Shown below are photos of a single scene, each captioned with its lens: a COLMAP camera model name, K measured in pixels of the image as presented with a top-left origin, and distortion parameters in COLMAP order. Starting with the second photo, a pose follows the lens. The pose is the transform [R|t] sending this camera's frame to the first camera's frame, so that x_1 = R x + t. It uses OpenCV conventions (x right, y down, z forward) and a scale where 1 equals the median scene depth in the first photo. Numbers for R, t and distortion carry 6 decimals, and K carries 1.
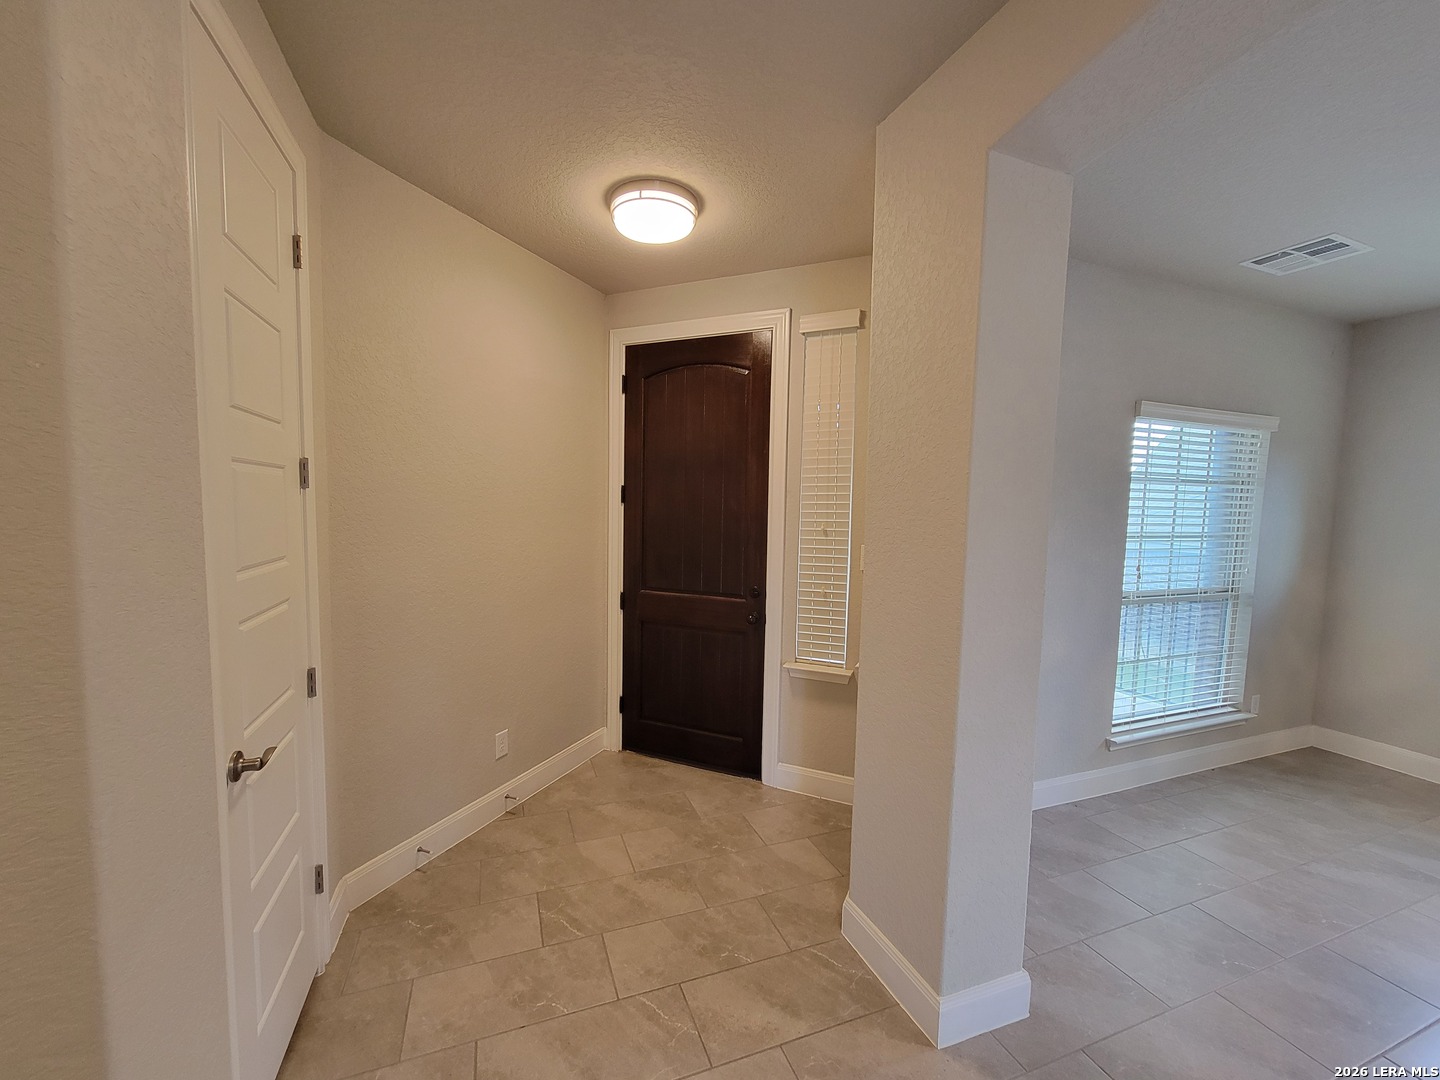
lens RADIAL K [[585.2, 0, 711.3], [0, 585.2, 547.7], [0, 0, 1]] dist [-0.006161, 0.000762]
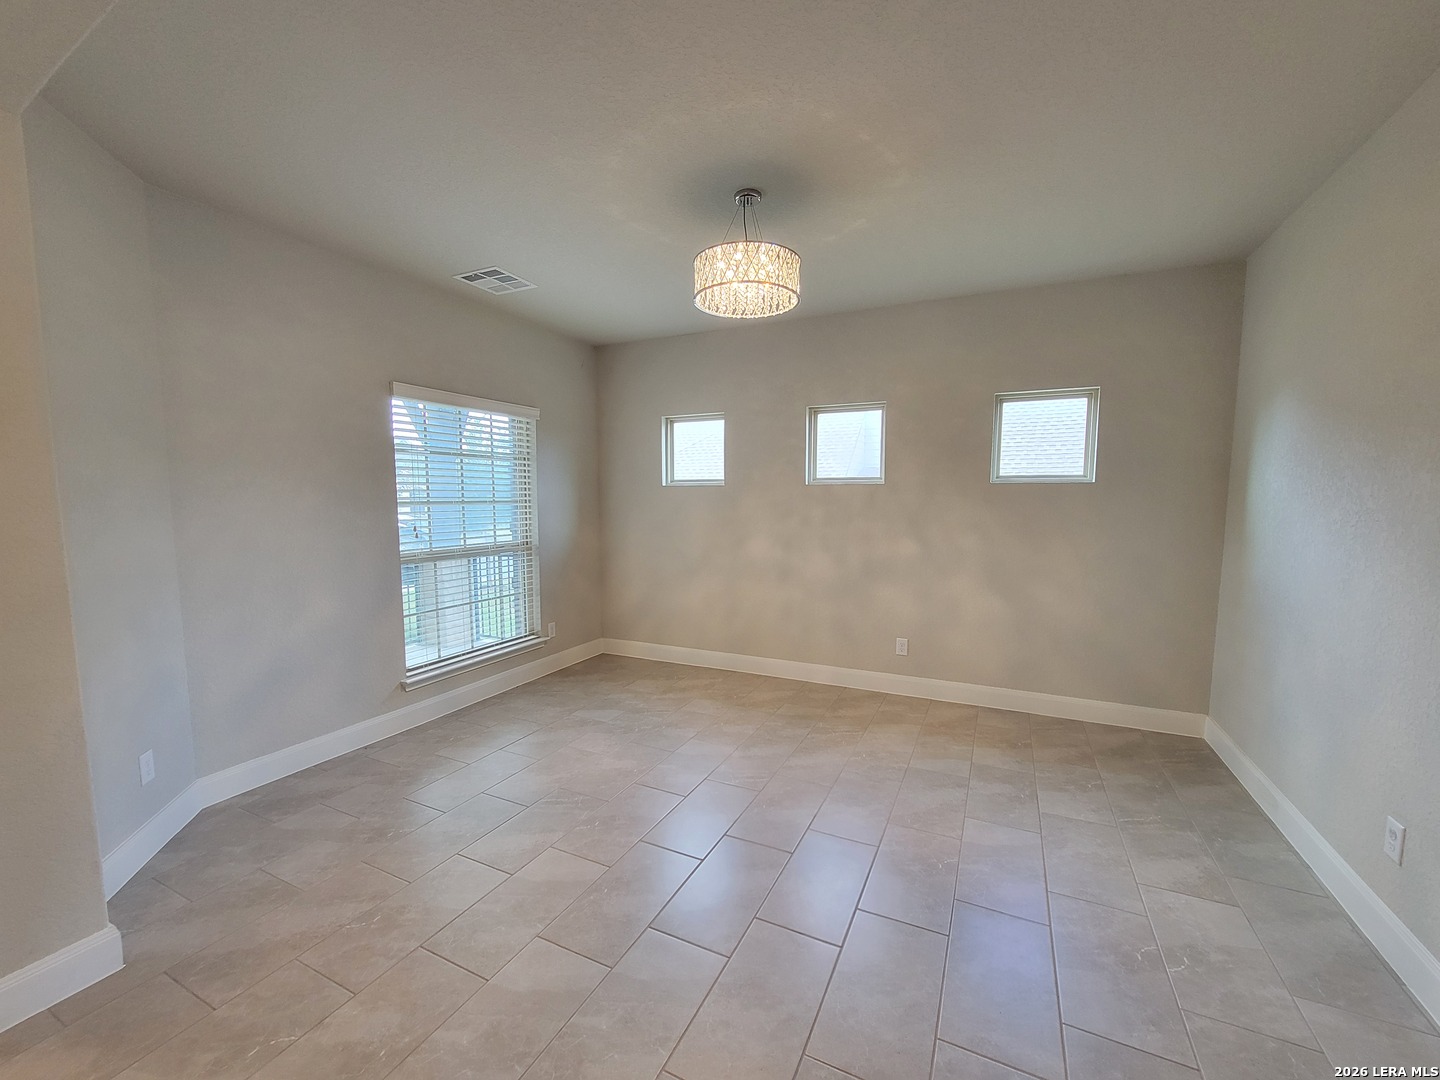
lens RADIAL K [[585.2, 0, 721.6], [0, 585.2, 546.6], [0, 0, 1]] dist [-0.006161, 0.000762]
pose [[0.719154, -0.076100, 0.690671, 0.335263], [0.062501, 0.997040, 0.044778, 0.051331], [-0.692035, 0.010965, 0.721781, -0.228044]]
